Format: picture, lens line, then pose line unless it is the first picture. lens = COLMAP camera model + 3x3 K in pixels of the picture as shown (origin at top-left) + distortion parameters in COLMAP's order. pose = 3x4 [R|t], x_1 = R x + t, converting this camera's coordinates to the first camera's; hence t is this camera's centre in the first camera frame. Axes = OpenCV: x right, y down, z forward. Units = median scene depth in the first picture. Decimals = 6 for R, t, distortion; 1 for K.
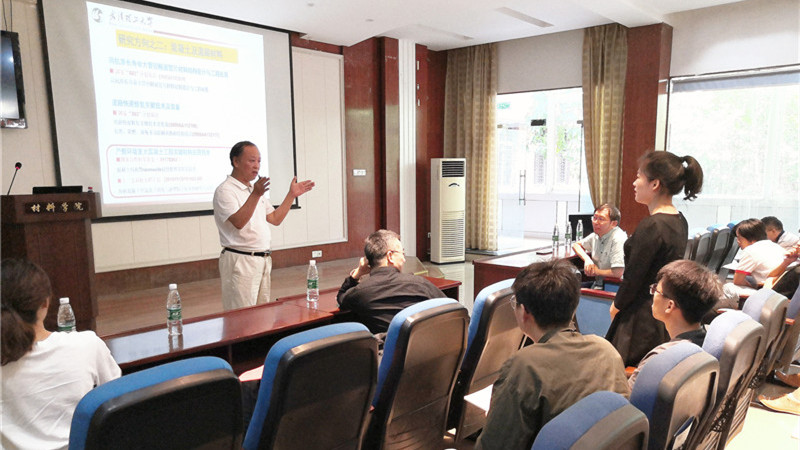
lens RADIAL K [[622.1, 0, 400.3], [0, 622.1, 251.7], [0, 0, 1]] dist [-0.007079, 0.041932]
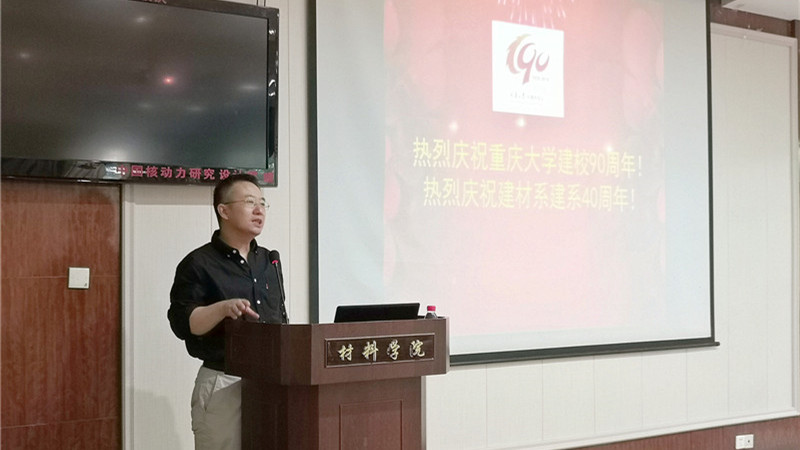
lens RADIAL K [[1083.7, 0, 411.7], [0, 1083.7, 216.3], [0, 0, 1]] dist [0.002752, -0.071884]
pose [[0.969703, -0.004369, -0.244249, -0.175388], [-0.037193, 0.985544, -0.165288, -0.019774], [0.241440, 0.169364, 0.955522, 0.117095]]
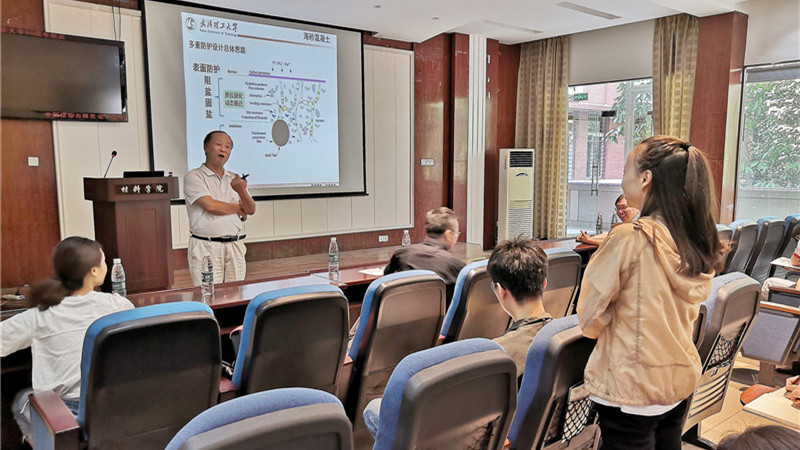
lens RADIAL K [[624.3, 0, 400.0], [0, 624.3, 225.0], [0, 0, 1]] dist [-0.006738, 0.034405]
pose [[0.986147, 0.023882, -0.164148, 0.064840], [-0.028384, 0.999281, -0.025136, 0.006473], [0.163430, 0.029447, 0.986115, -0.040787]]
